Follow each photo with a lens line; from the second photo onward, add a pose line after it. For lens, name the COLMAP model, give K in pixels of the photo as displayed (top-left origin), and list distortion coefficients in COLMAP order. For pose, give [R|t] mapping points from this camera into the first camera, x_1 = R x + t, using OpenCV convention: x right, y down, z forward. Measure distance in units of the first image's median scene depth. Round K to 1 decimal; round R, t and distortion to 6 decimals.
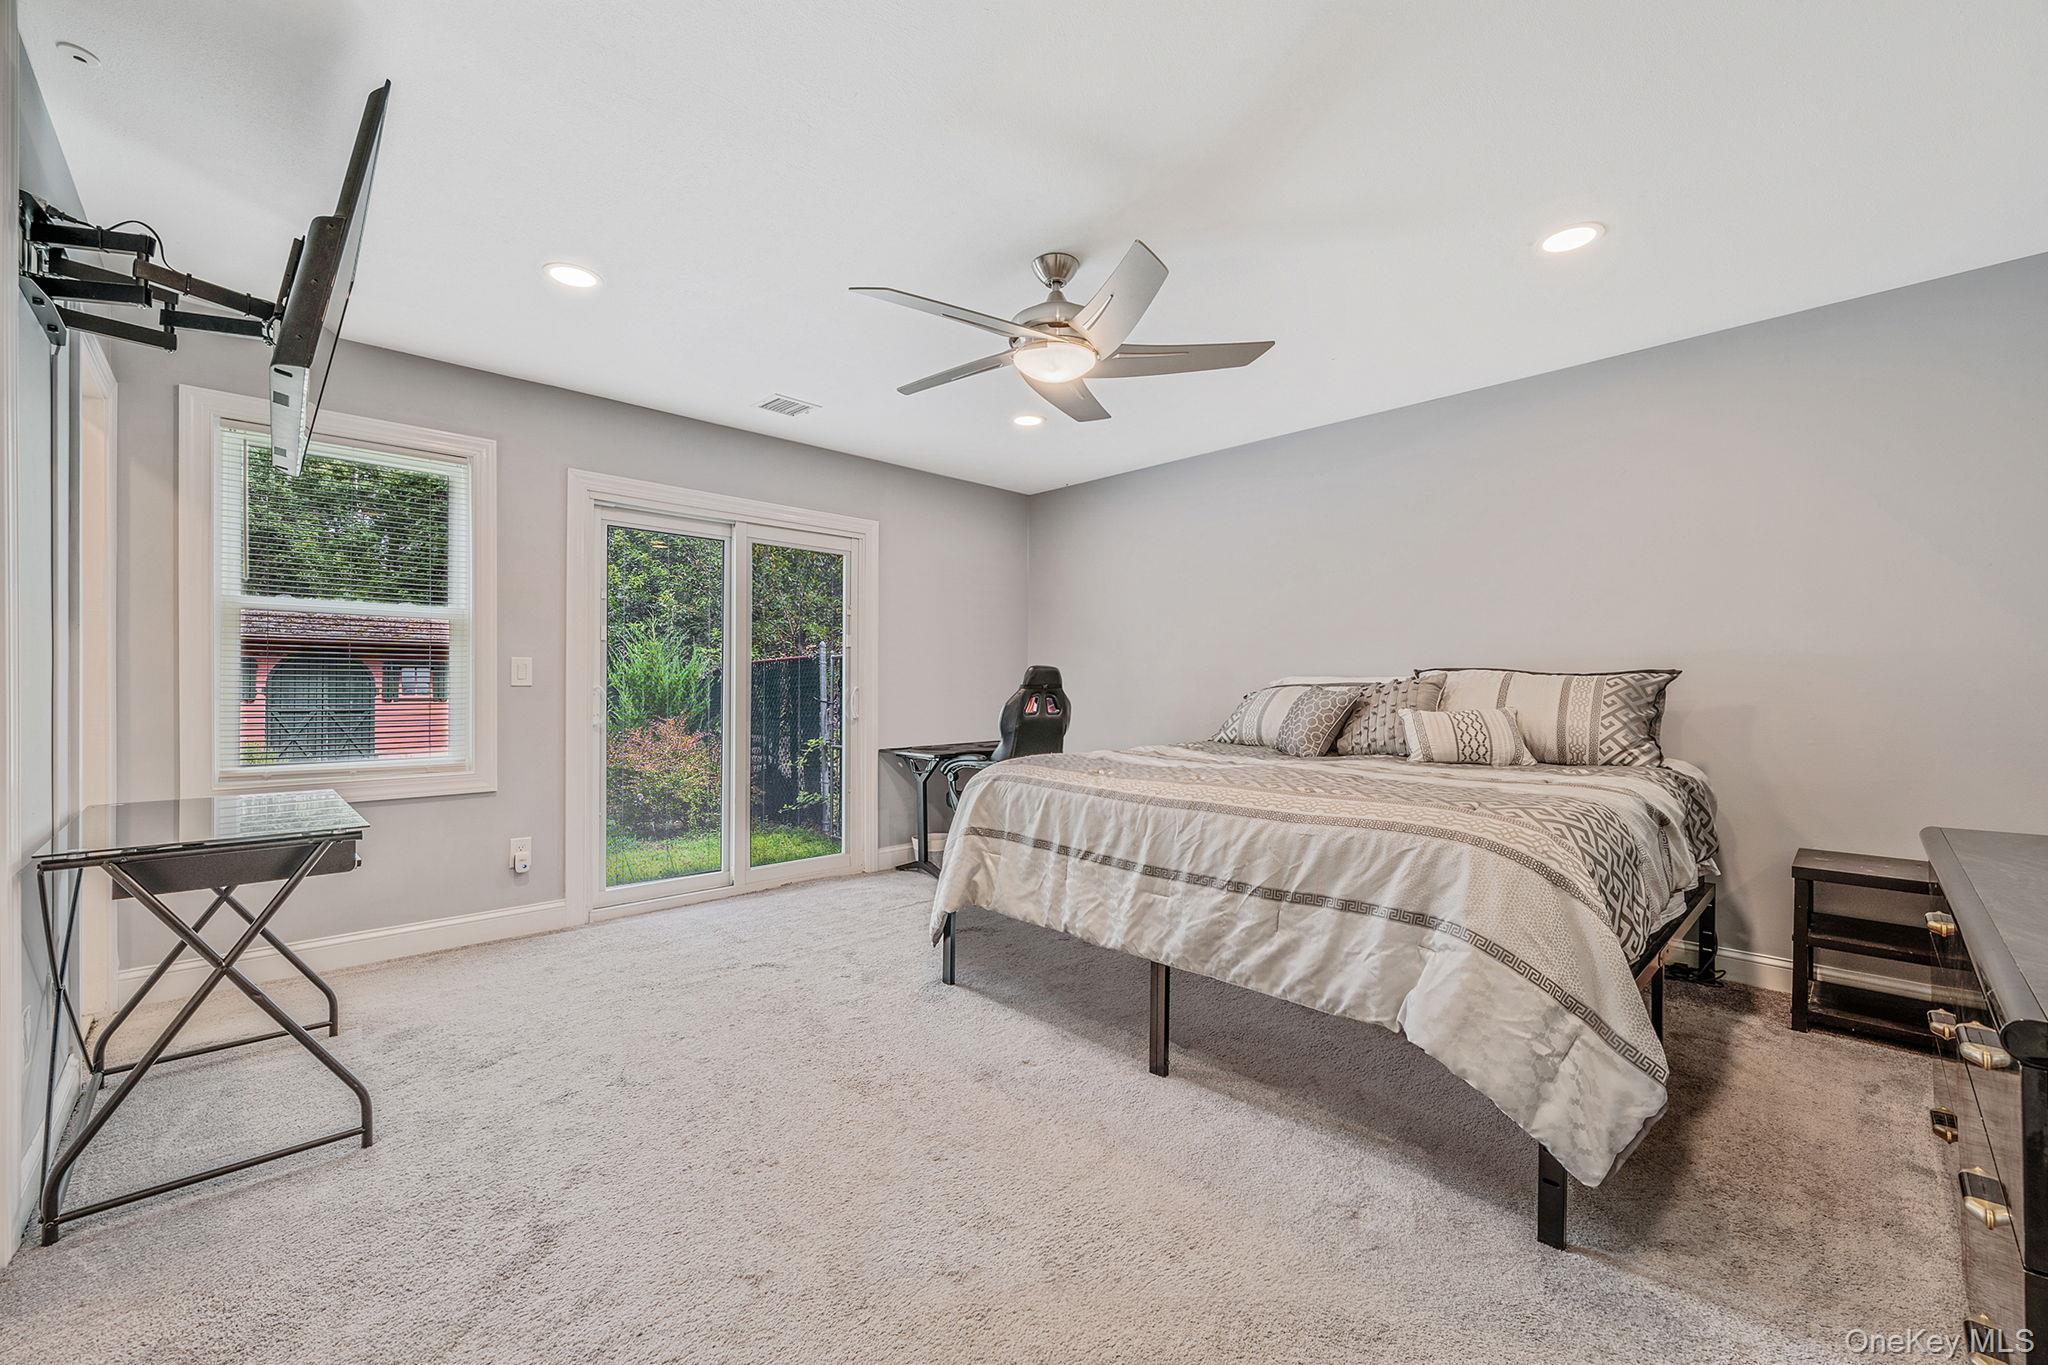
lens RADIAL K [[810.9, 0, 1025.2], [0, 810.9, 681.1], [0, 0, 1]] dist [0.000156, 0.000014]
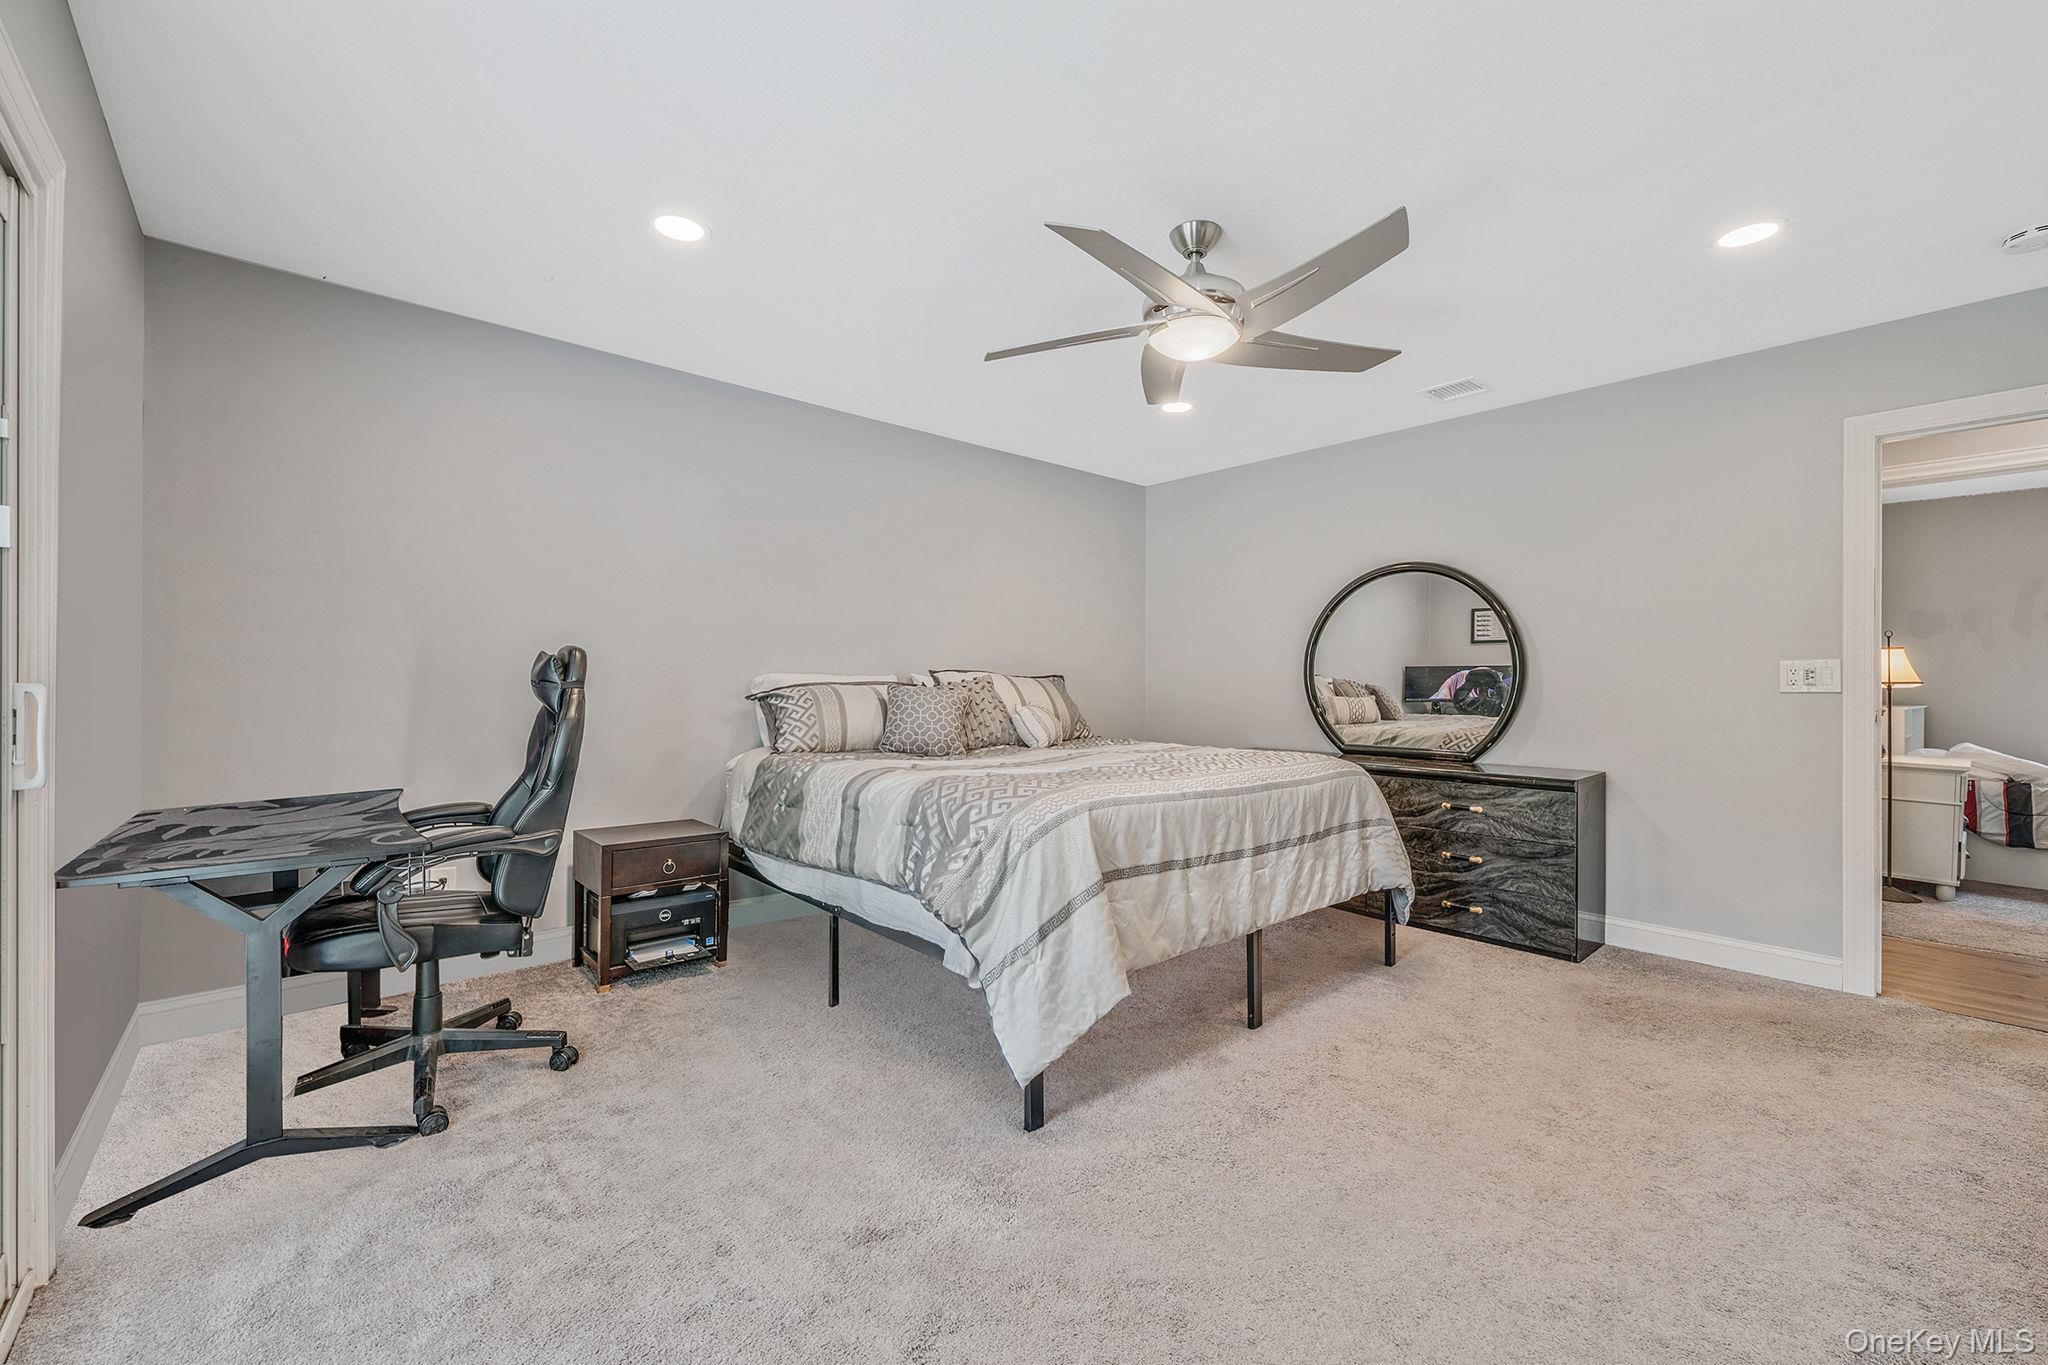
lens RADIAL K [[810.9, 0, 1025.2], [0, 810.9, 681.1], [0, 0, 1]] dist [0.000156, 0.000014]
pose [[0.058510, 0.005856, 0.998270, -0.949546], [-0.012730, 0.999906, -0.005119, 0.005984], [-0.998206, -0.012409, 0.058579, 1.200815]]
